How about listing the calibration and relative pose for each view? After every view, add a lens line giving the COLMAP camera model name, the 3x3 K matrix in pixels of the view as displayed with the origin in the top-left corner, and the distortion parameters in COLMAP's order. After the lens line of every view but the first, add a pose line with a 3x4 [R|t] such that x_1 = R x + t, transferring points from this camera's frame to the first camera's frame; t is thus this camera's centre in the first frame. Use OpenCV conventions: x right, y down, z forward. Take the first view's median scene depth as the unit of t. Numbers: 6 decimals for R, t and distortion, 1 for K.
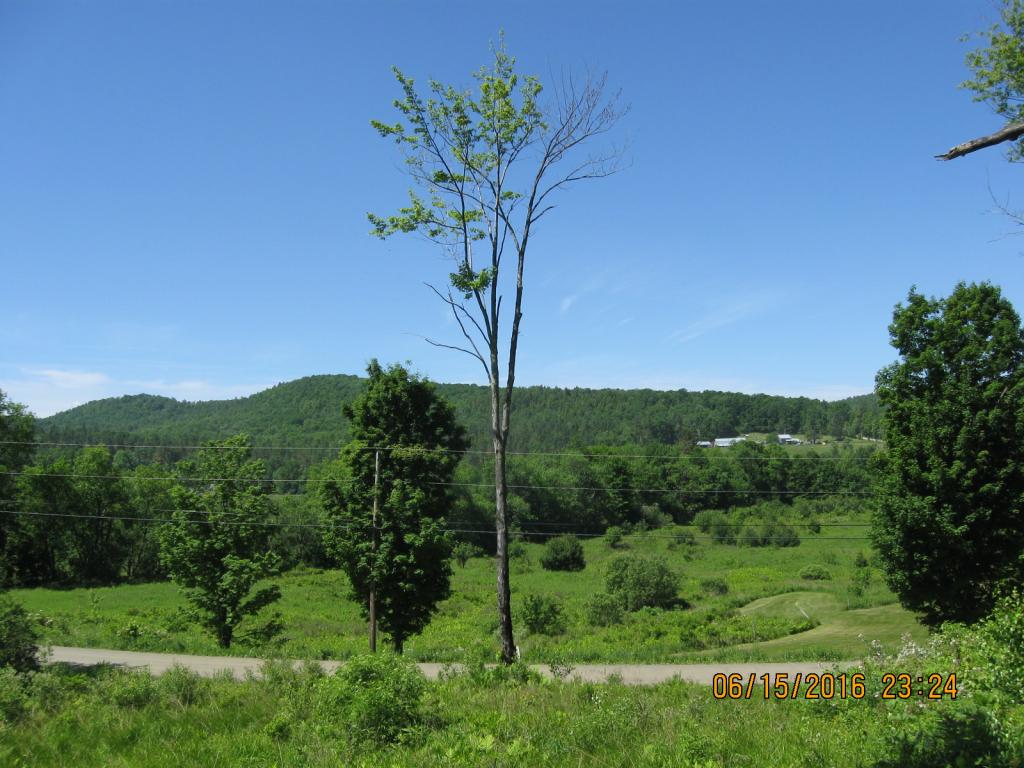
lens RADIAL K [[1073.5, 0, 524.6], [0, 1073.5, 420.2], [0, 0, 1]] dist [-0.120564, 0.000000]
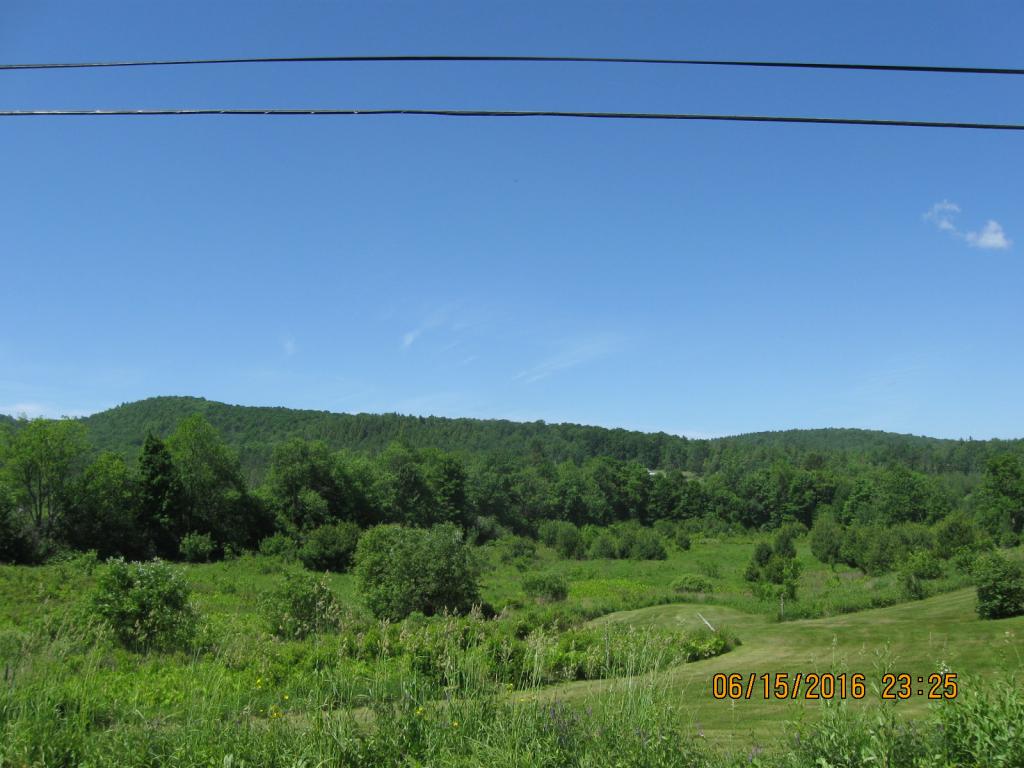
lens RADIAL K [[1073.5, 0, 519.4], [0, 1073.5, 408.2], [0, 0, 1]] dist [-0.120564, 0.000000]
pose [[0.991640, 0.037507, 0.123466, 0.087063], [-0.031628, 0.998286, -0.049237, 0.086591], [-0.125101, 0.044920, 0.991127, 0.403960]]
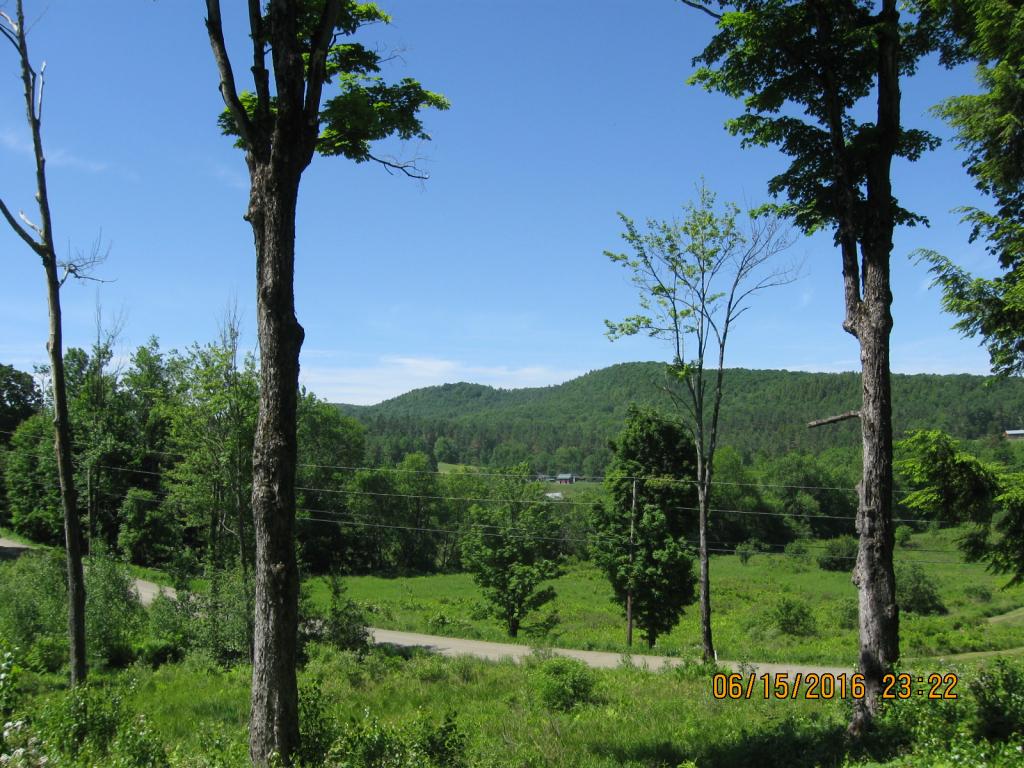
lens RADIAL K [[1073.5, 0, 525.5], [0, 1073.5, 414.3], [0, 0, 1]] dist [-0.120564, 0.000000]
pose [[0.958783, -0.002668, -0.284128, 0.047606], [0.005162, 0.999954, 0.008029, -0.030099], [0.284094, -0.009165, 0.958753, -0.104732]]
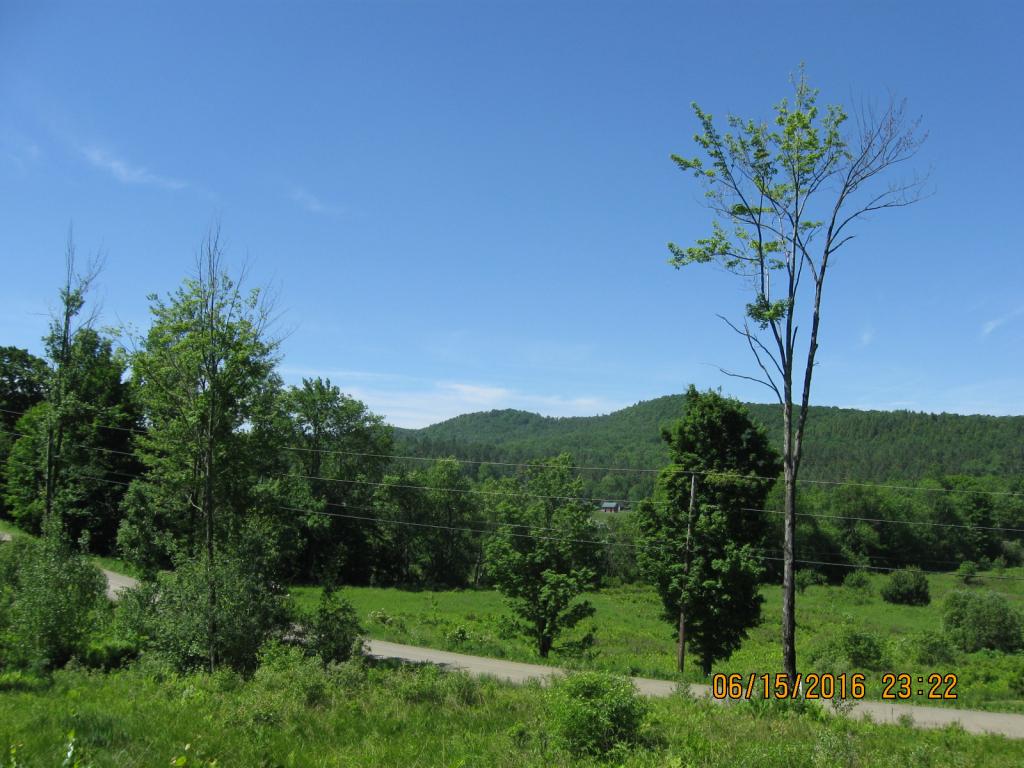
lens RADIAL K [[1073.5, 0, 542.7], [0, 1073.5, 413.9], [0, 0, 1]] dist [-0.120564, 0.000000]
pose [[0.949940, 0.023523, -0.311544, 0.022507], [-0.031121, 0.999327, -0.019436, -0.002668], [0.310877, 0.028159, 0.950033, -0.006058]]
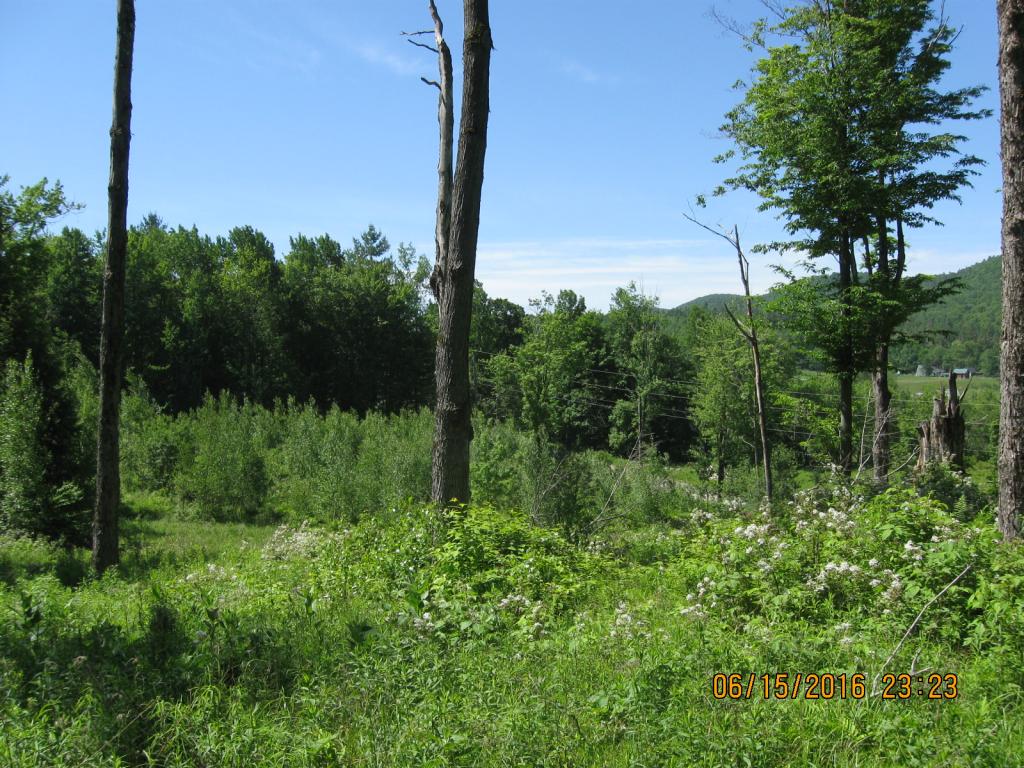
lens RADIAL K [[1073.5, 0, 515.1], [0, 1073.5, 392.1], [0, 0, 1]] dist [-0.120564, 0.000000]
pose [[0.795466, 0.032909, -0.605104, 0.107939], [0.024255, 0.995995, 0.086053, -0.083569], [0.605513, -0.083129, 0.791482, -0.393348]]
